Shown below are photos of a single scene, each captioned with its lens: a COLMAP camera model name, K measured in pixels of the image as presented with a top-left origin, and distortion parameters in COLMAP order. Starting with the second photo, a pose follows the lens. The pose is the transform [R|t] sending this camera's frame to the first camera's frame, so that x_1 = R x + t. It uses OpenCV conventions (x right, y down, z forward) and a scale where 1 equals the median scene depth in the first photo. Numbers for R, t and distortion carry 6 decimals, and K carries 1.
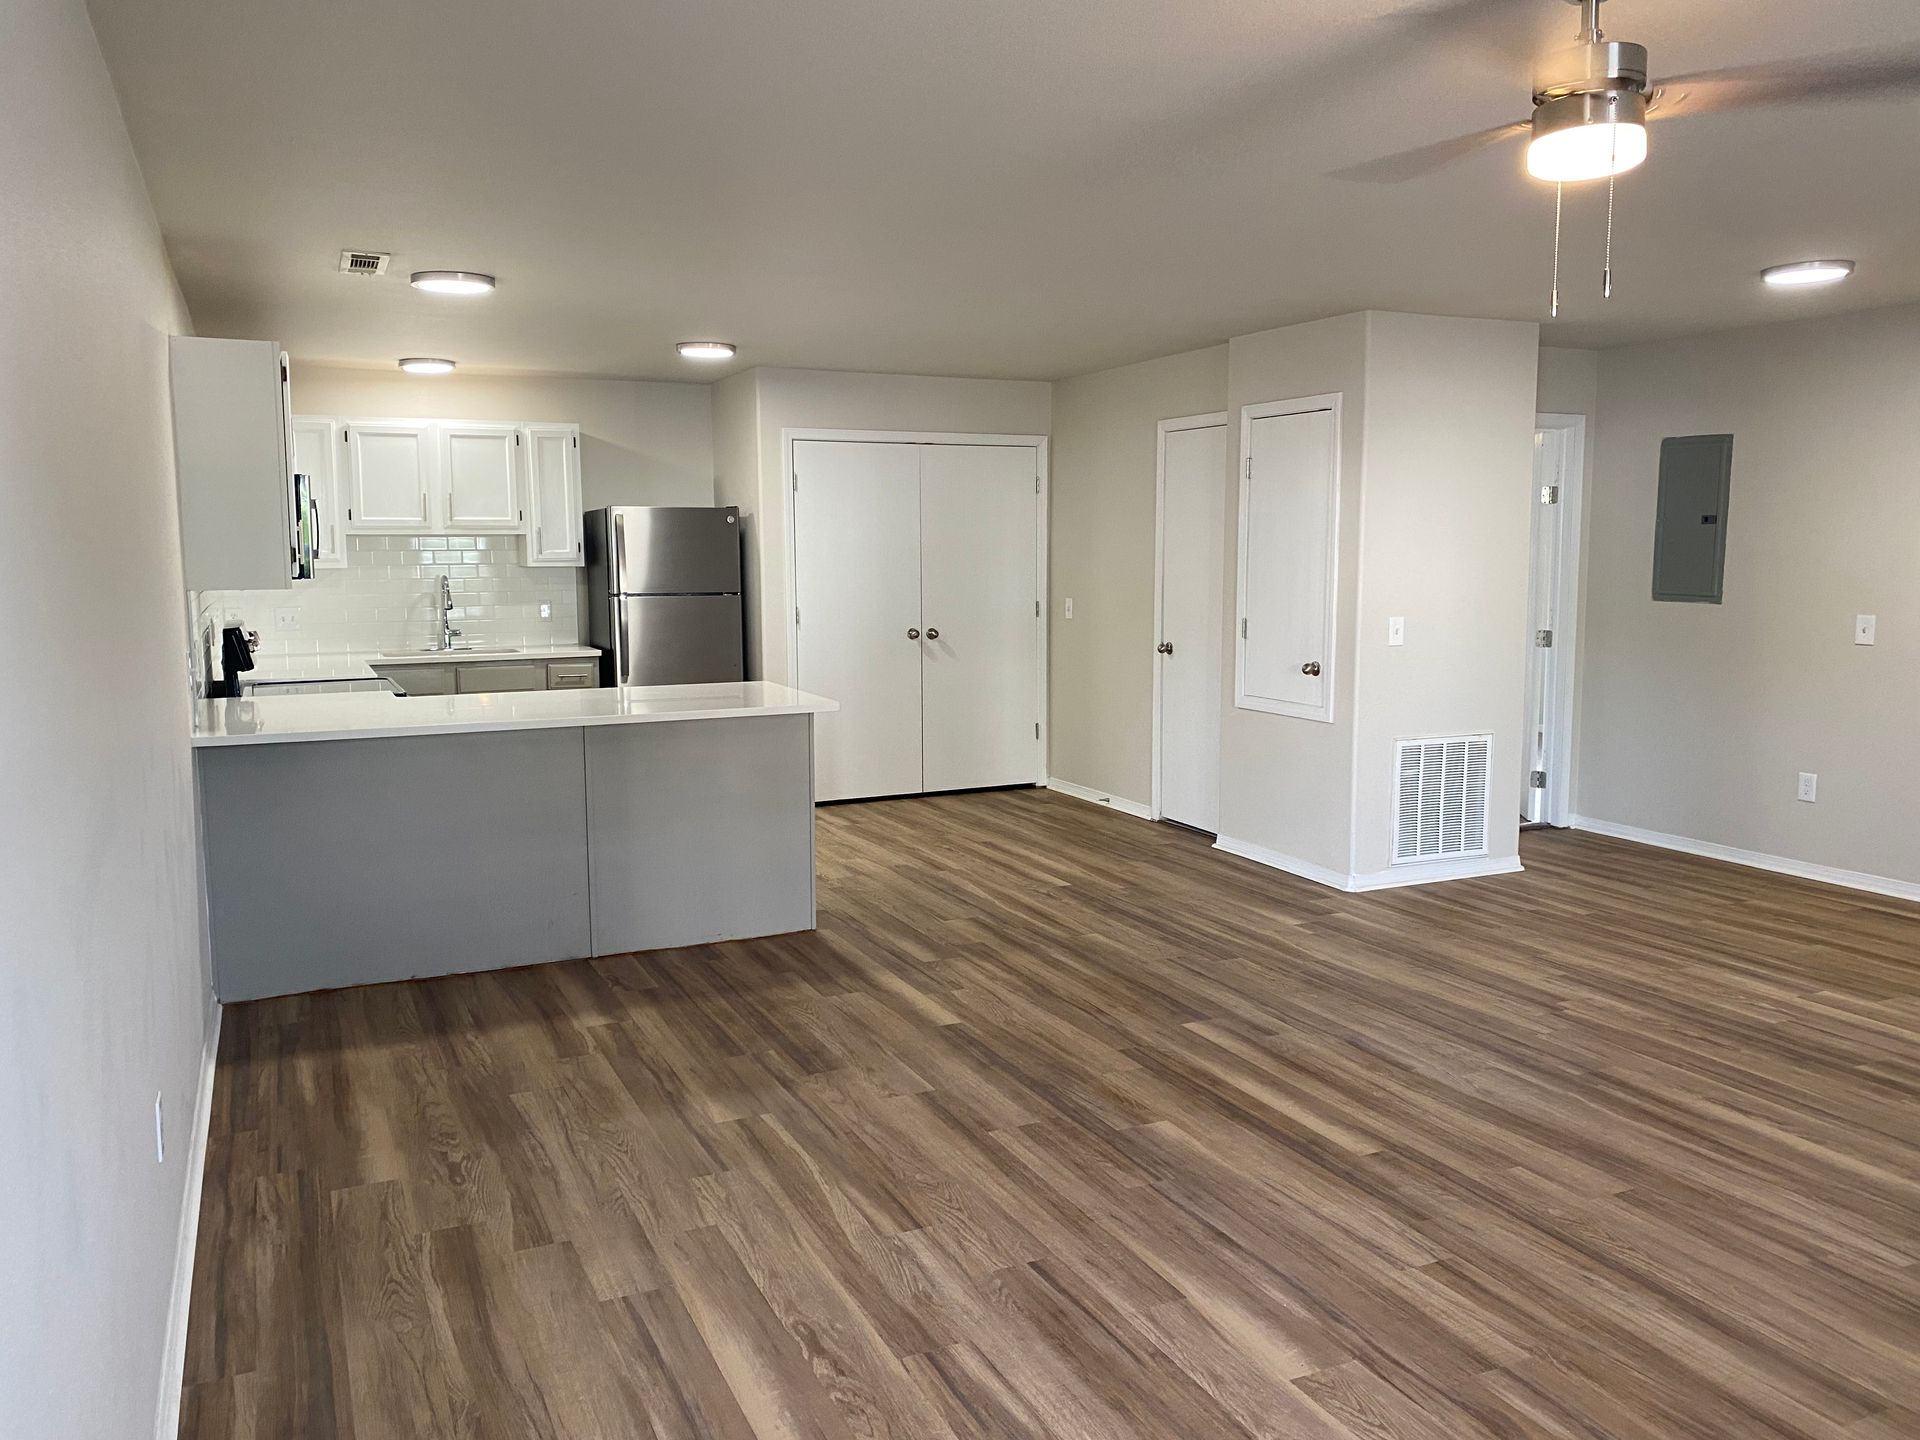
lens RADIAL K [[1456.4, 0, 960.0], [0, 1456.4, 720.0], [0, 0, 1]] dist [0.042961, -0.028606]
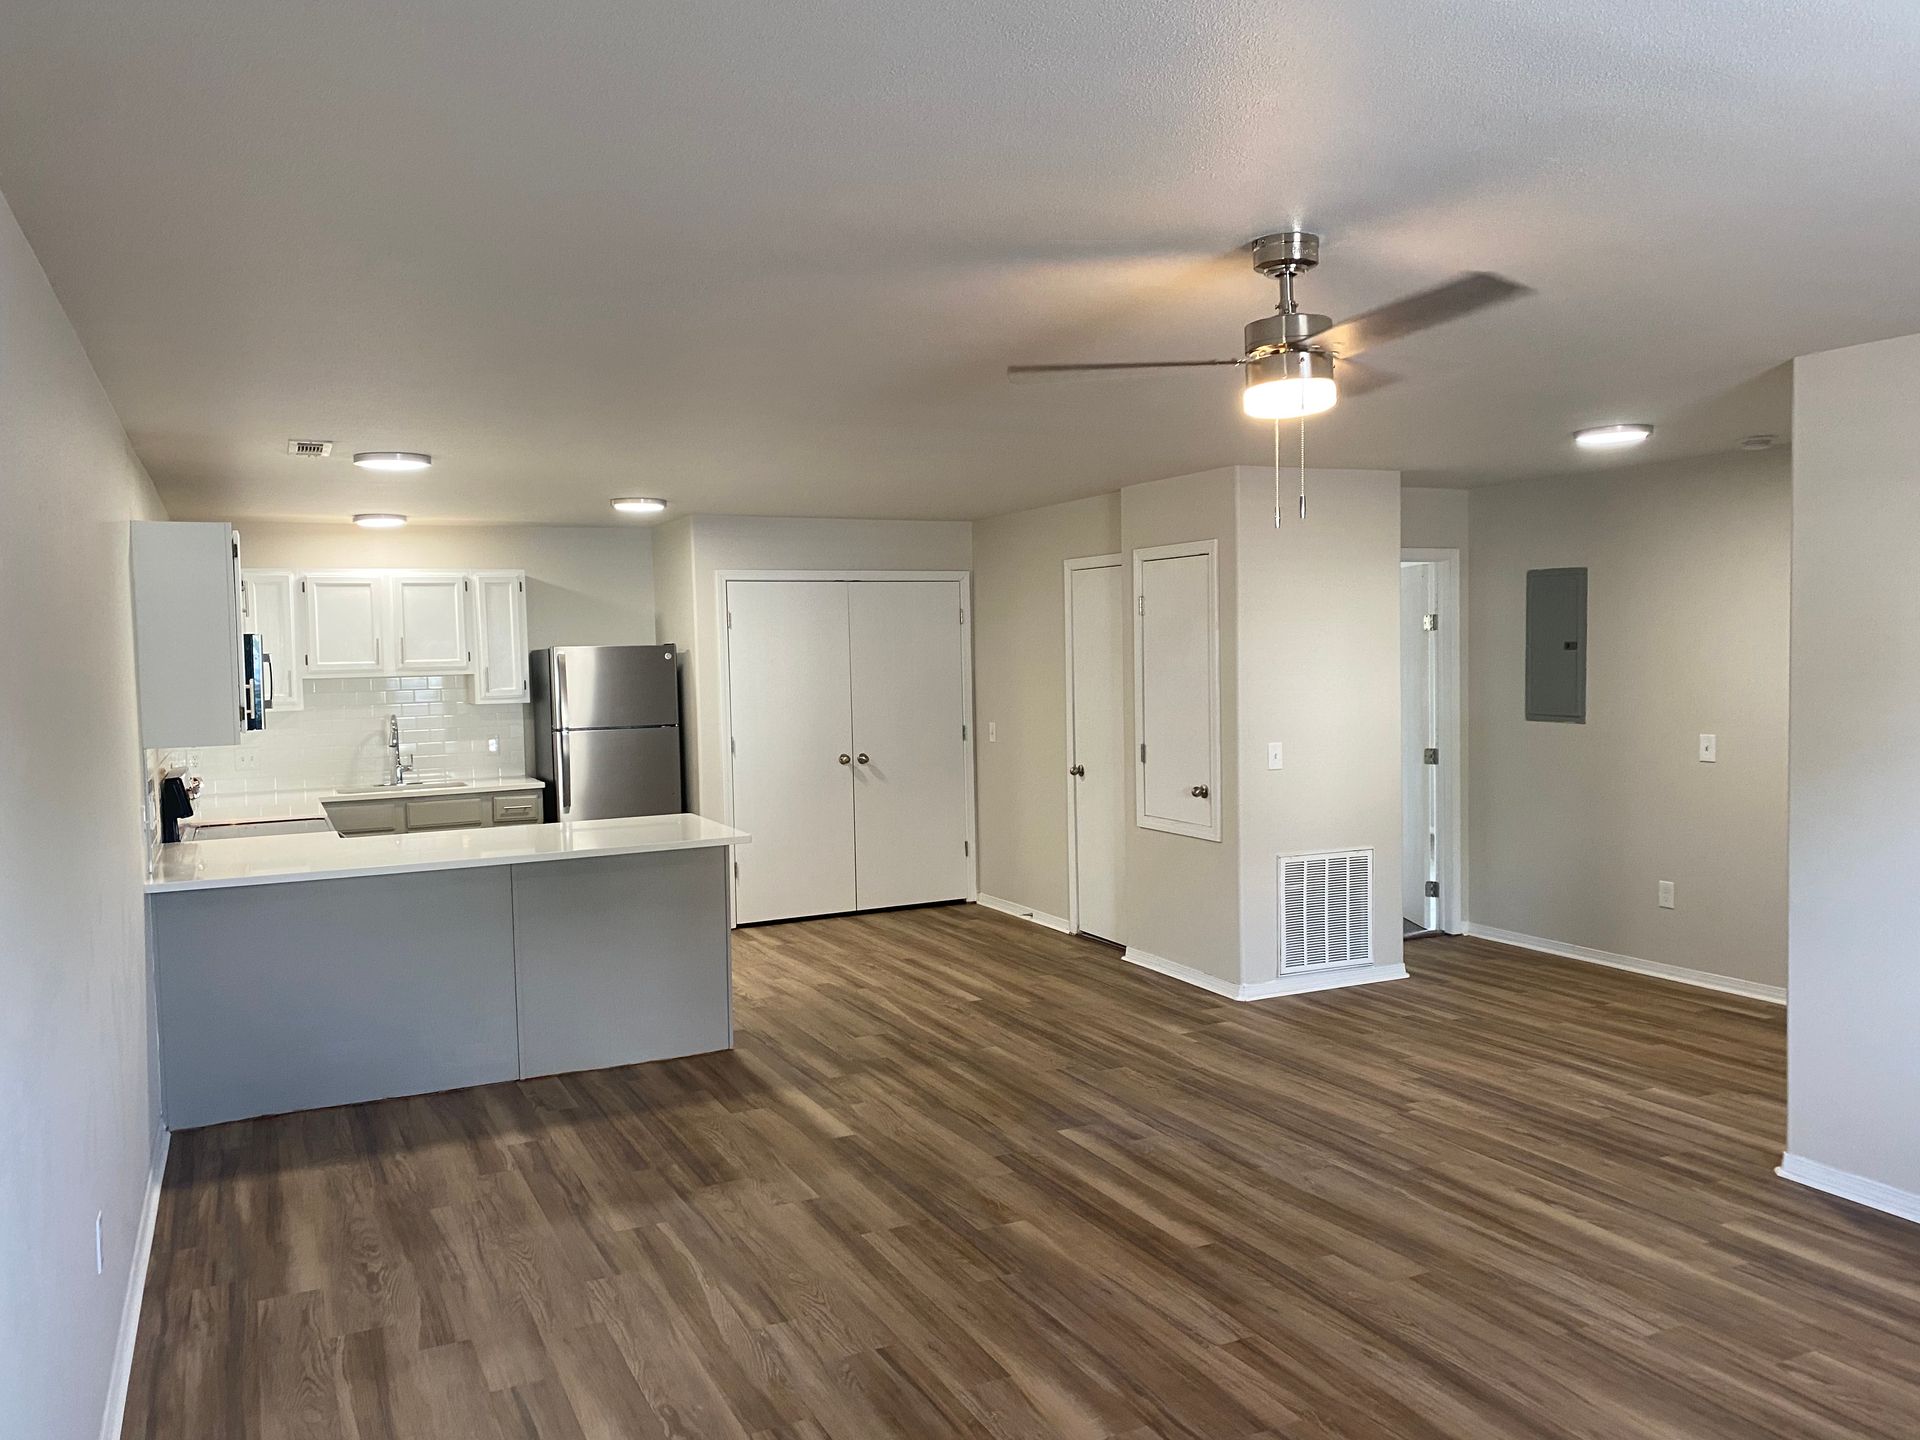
lens RADIAL K [[1462.2, 0, 950.1], [0, 1462.2, 742.1], [0, 0, 1]] dist [0.033551, -0.003477]
pose [[0.999808, -0.018481, 0.006548, 0.072736], [0.018819, 0.998246, -0.056126, -0.021577], [-0.005500, 0.056239, 0.998402, -0.108462]]
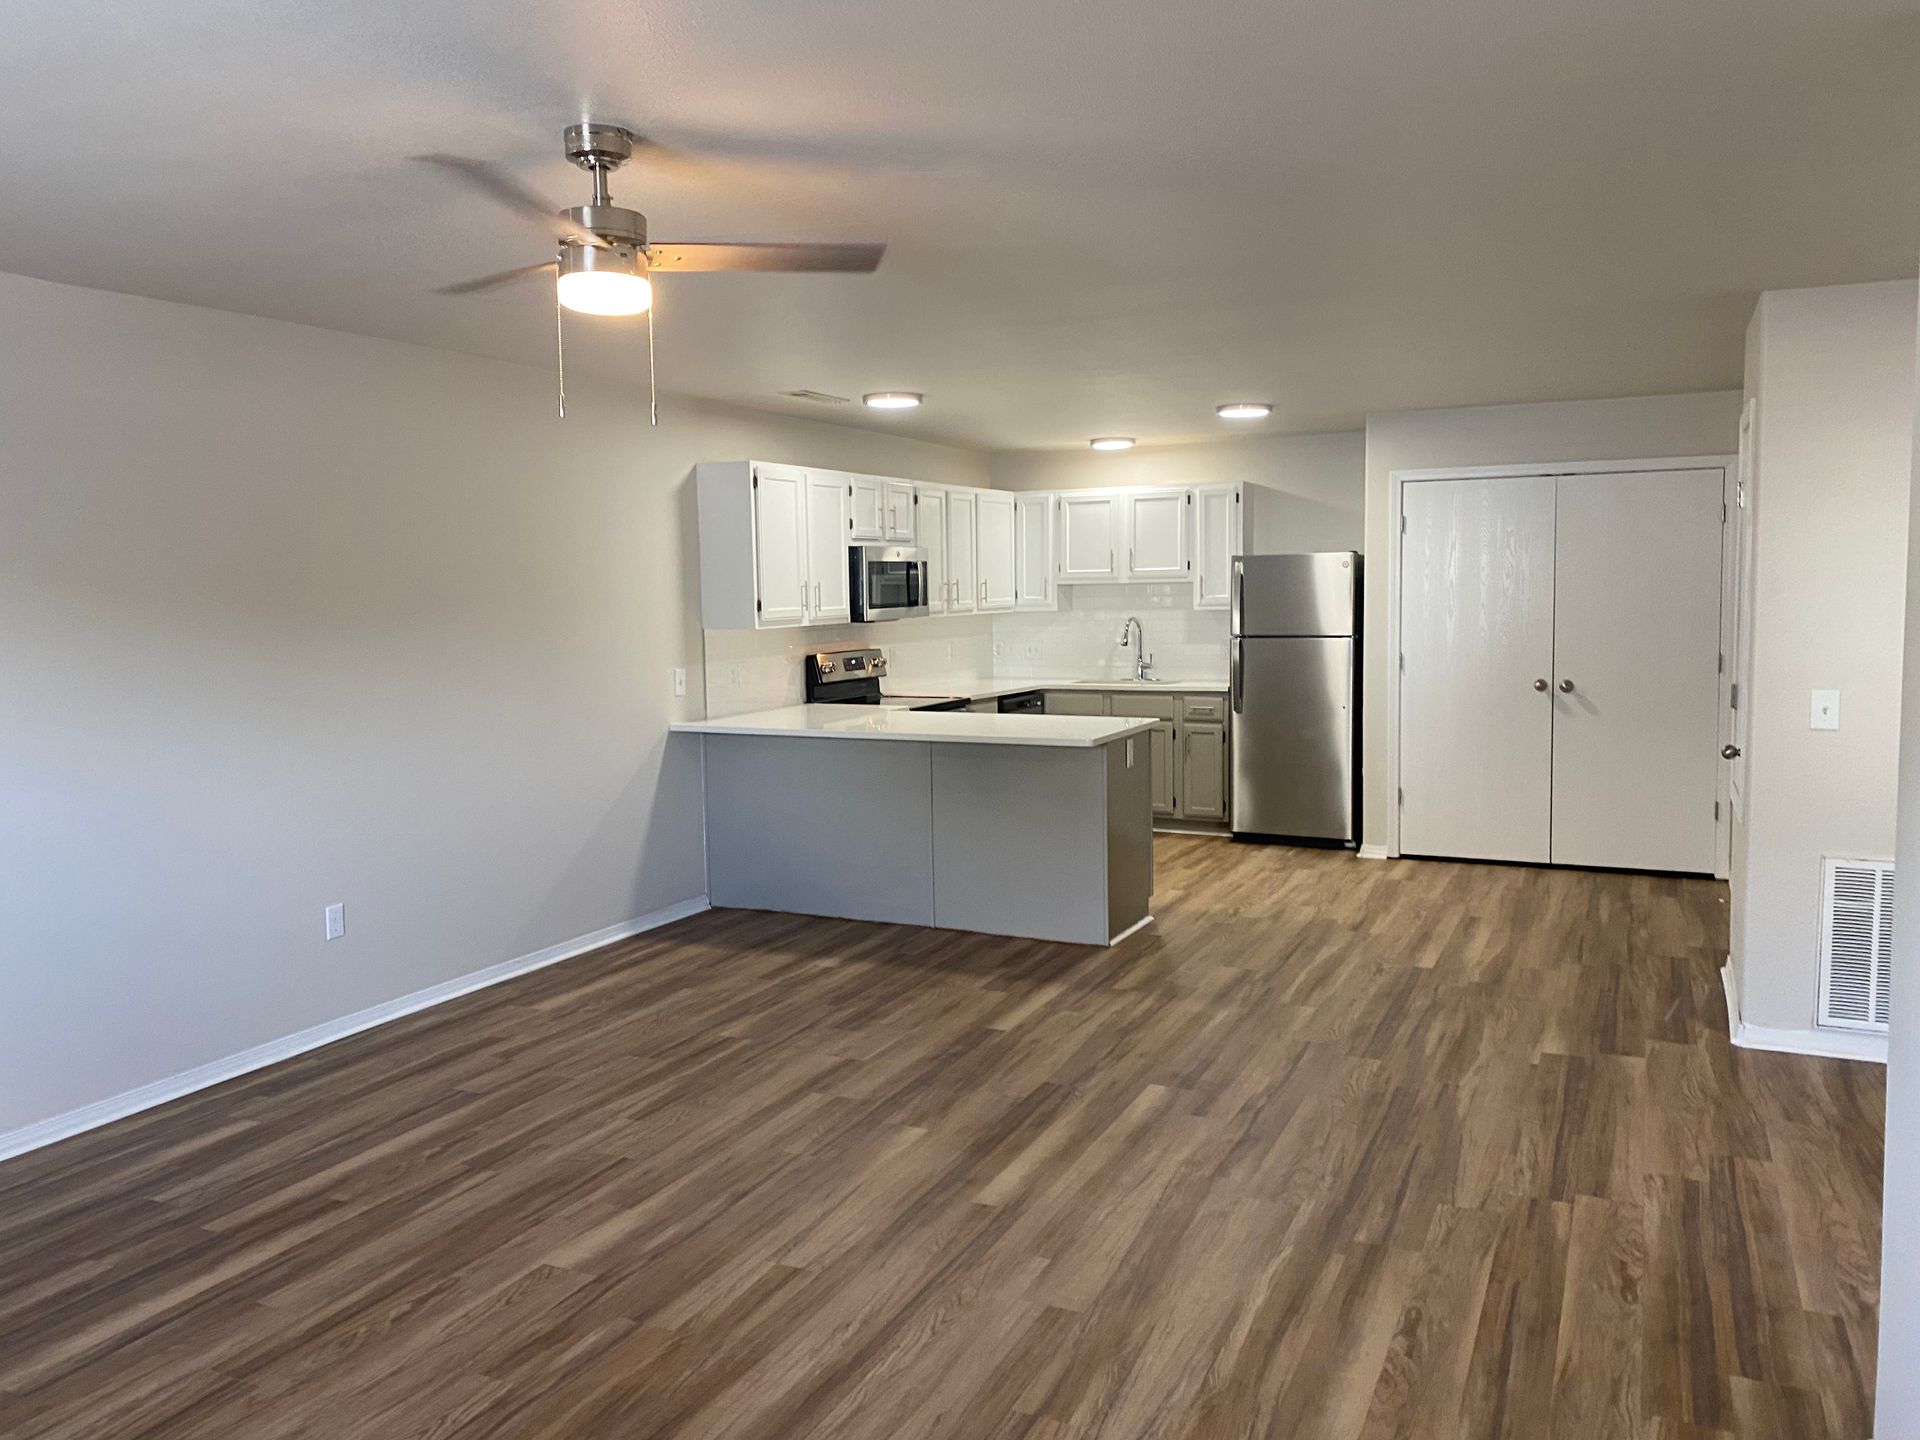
lens RADIAL K [[1450.0, 0, 931.3], [0, 1450.0, 697.0], [0, 0, 1]] dist [0.080950, -0.127791]
pose [[0.626183, 0.054288, -0.777784, 0.840588], [-0.083304, 0.996521, 0.002489, -0.043820], [0.775213, 0.063234, 0.628527, 0.256845]]
